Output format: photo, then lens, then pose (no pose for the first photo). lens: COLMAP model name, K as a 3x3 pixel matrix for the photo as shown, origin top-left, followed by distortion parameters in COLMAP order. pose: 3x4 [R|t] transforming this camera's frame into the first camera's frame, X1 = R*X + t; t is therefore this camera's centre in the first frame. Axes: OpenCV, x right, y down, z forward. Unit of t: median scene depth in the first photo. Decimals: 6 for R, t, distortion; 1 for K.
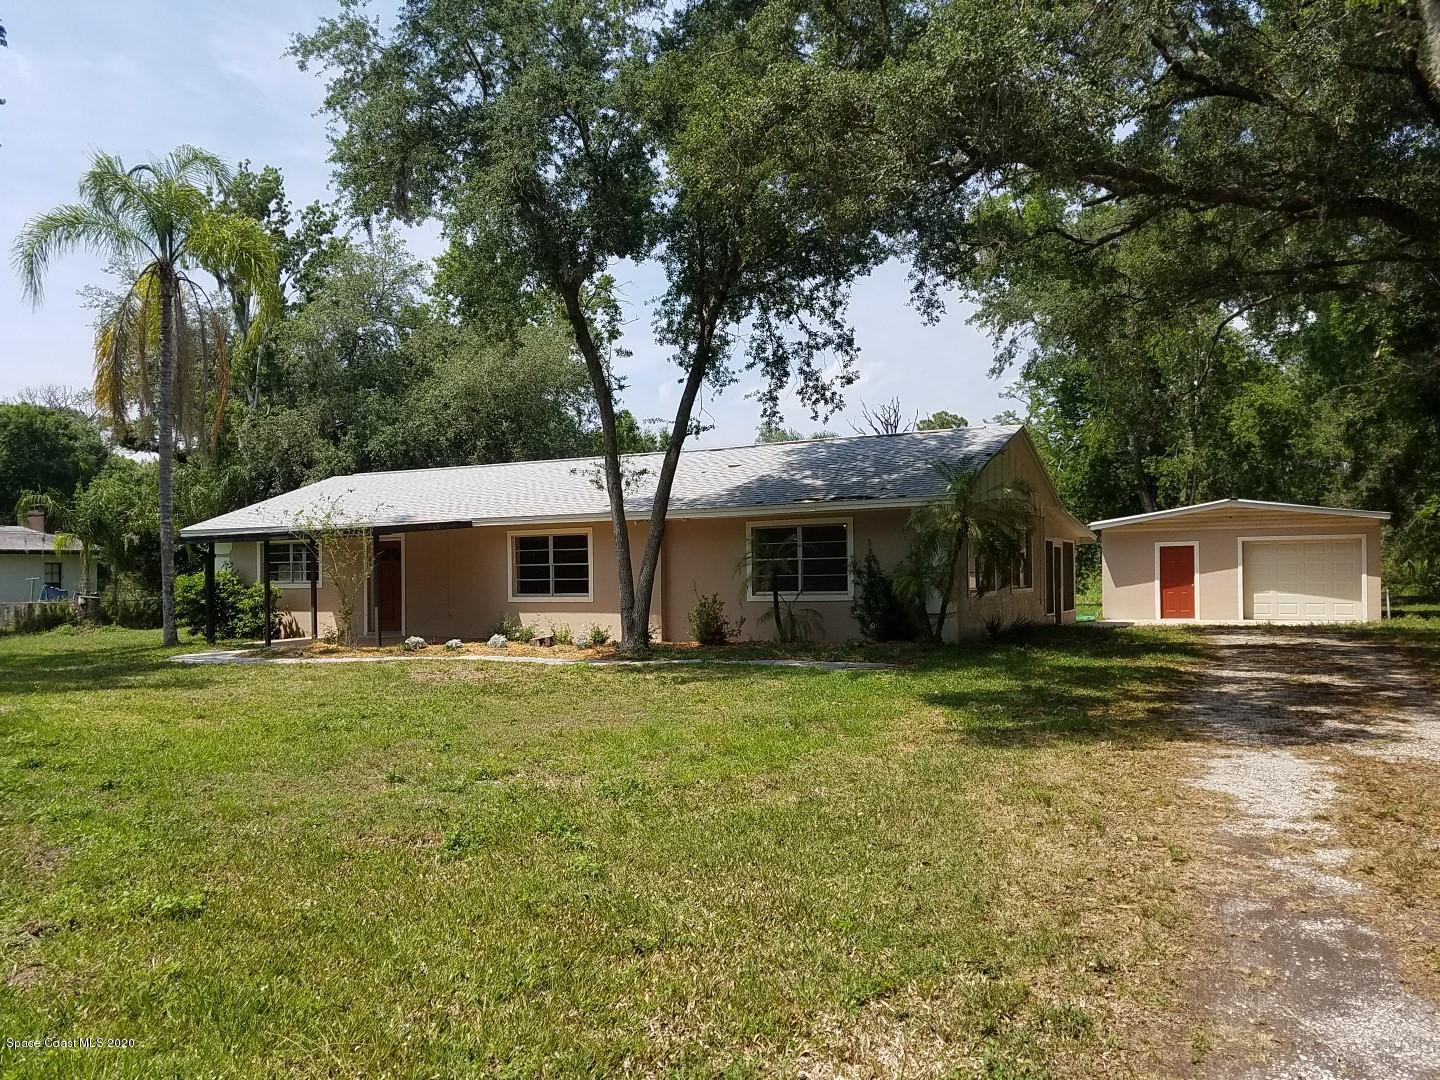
lens RADIAL K [[1166.1, 0, 720.0], [0, 1166.1, 540.0], [0, 0, 1]] dist [0.011241, 0.001396]
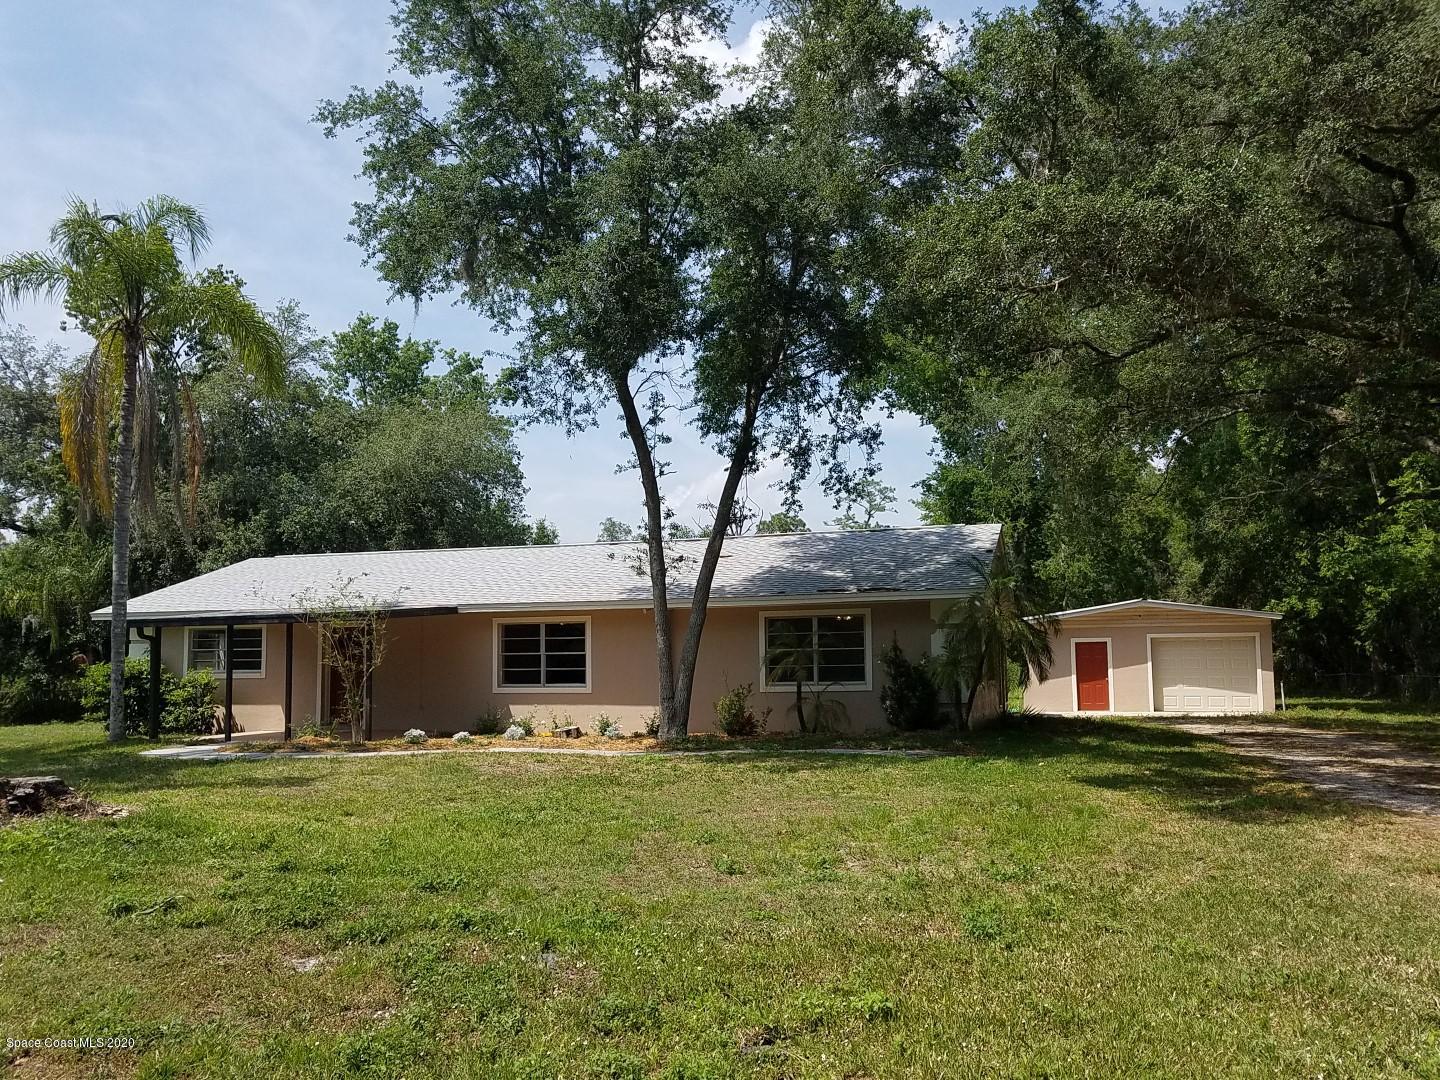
lens RADIAL K [[1166.1, 0, 720.0], [0, 1166.1, 540.0], [0, 0, 1]] dist [0.011241, 0.001396]
pose [[0.982118, 0.025541, 0.186524, -0.197559], [-0.010041, 0.996451, -0.083576, 0.007183], [-0.187997, 0.080209, 0.978889, 0.026888]]
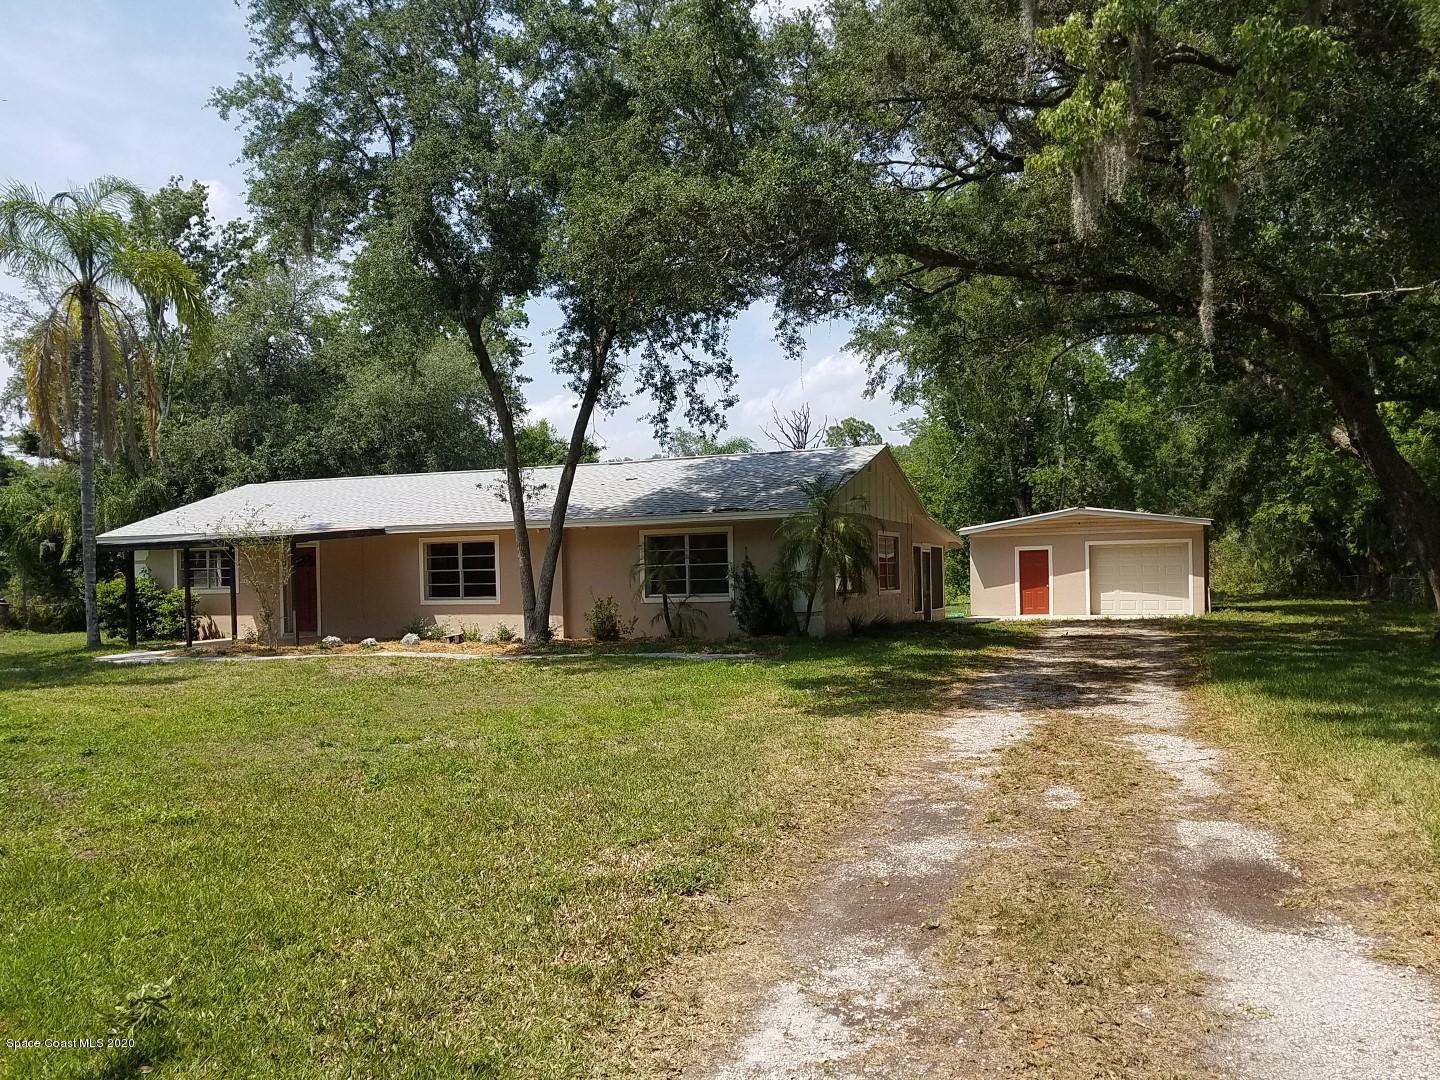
lens RADIAL K [[1170.2, 0, 762.5], [0, 1170.2, 577.9], [0, 0, 1]] dist [-0.008334, -0.004499]
pose [[0.994819, -0.004983, 0.101540, 0.026261], [0.001750, 0.999489, 0.031901, -0.006036], [-0.101647, -0.031558, 0.994320, -0.120352]]
